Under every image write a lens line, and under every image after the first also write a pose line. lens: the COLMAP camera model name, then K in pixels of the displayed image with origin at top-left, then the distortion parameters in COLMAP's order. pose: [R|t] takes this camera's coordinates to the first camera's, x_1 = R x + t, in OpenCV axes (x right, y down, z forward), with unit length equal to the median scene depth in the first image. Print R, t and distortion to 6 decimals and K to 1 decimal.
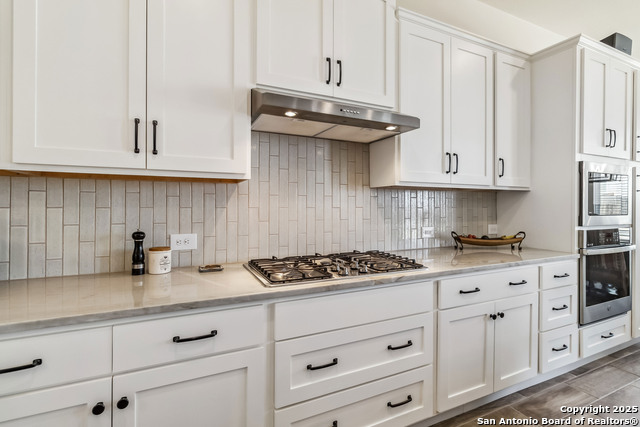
lens RADIAL K [[309.6, 0, 317.7], [0, 309.6, 201.7], [0, 0, 1]] dist [0.010485, -0.001704]
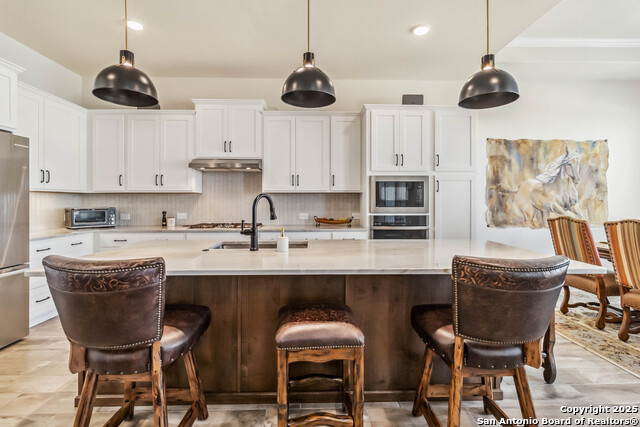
lens RADIAL K [[309.6, 0, 320.8], [0, 309.6, 201.4], [0, 0, 1]] dist [0.010485, -0.001704]
pose [[0.909383, -0.008548, -0.415871, 1.786180], [0.008758, 0.999961, -0.001401, 0.018759], [0.415867, -0.002368, 0.909422, -0.936436]]
